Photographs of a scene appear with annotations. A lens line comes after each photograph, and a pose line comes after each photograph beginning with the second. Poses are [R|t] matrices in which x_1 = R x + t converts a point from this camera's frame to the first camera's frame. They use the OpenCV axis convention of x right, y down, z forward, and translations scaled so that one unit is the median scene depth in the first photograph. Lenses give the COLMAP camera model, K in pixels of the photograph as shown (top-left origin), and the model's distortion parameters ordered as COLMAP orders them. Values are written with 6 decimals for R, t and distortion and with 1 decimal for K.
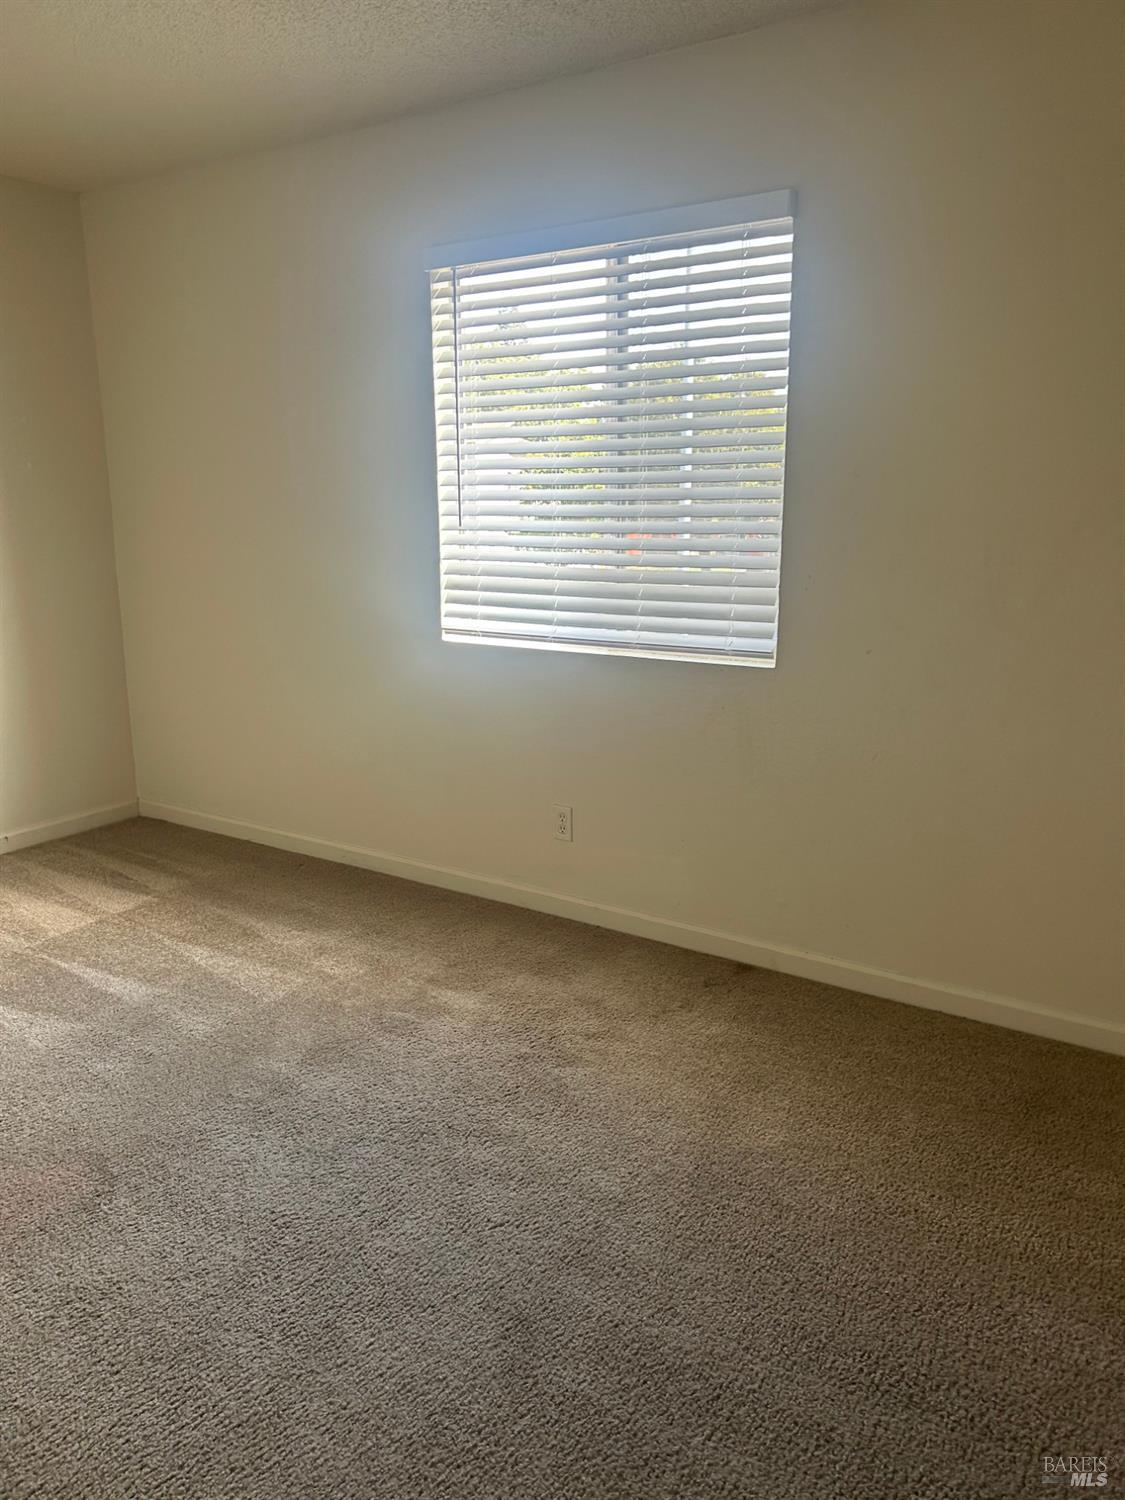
lens RADIAL K [[1141.8, 0, 562.6], [0, 1141.8, 749.6], [0, 0, 1]] dist [0.039380, -0.028076]
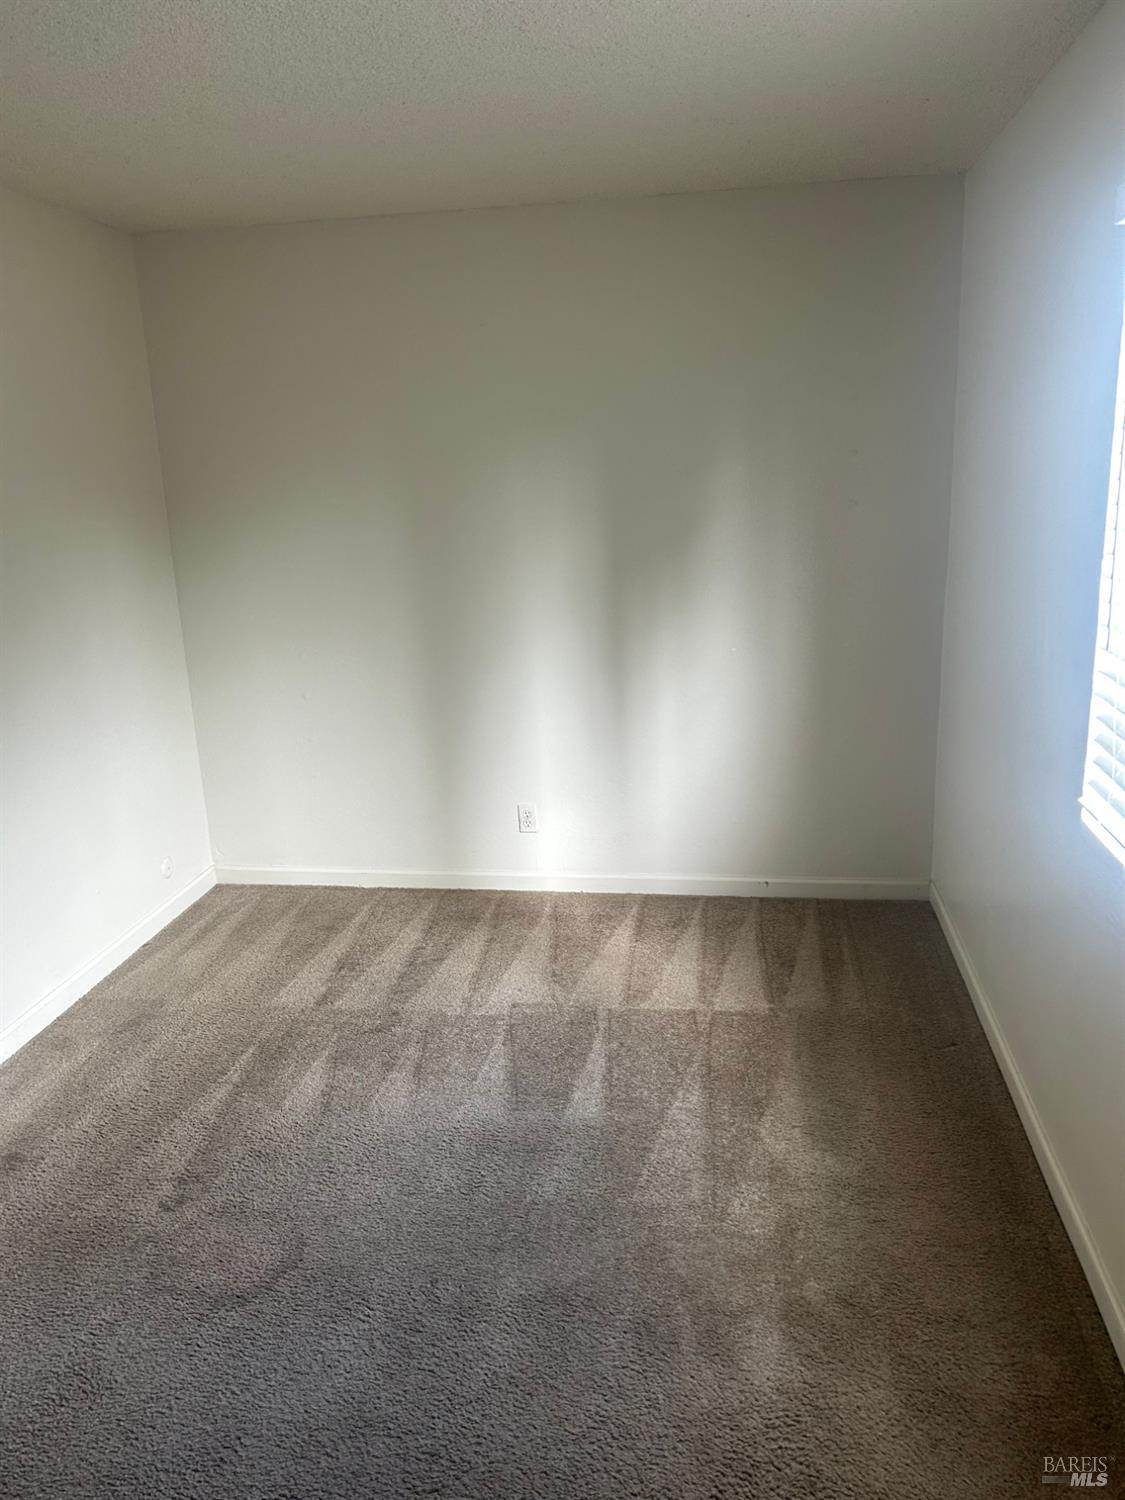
lens RADIAL K [[1141.8, 0, 562.6], [0, 1141.8, 750.5], [0, 0, 1]] dist [0.039380, -0.028076]
pose [[0.433393, 0.220529, -0.873806, 0.351533], [-0.172703, 0.971951, 0.159641, -0.206862], [0.884502, 0.081721, 0.459323, 0.505754]]
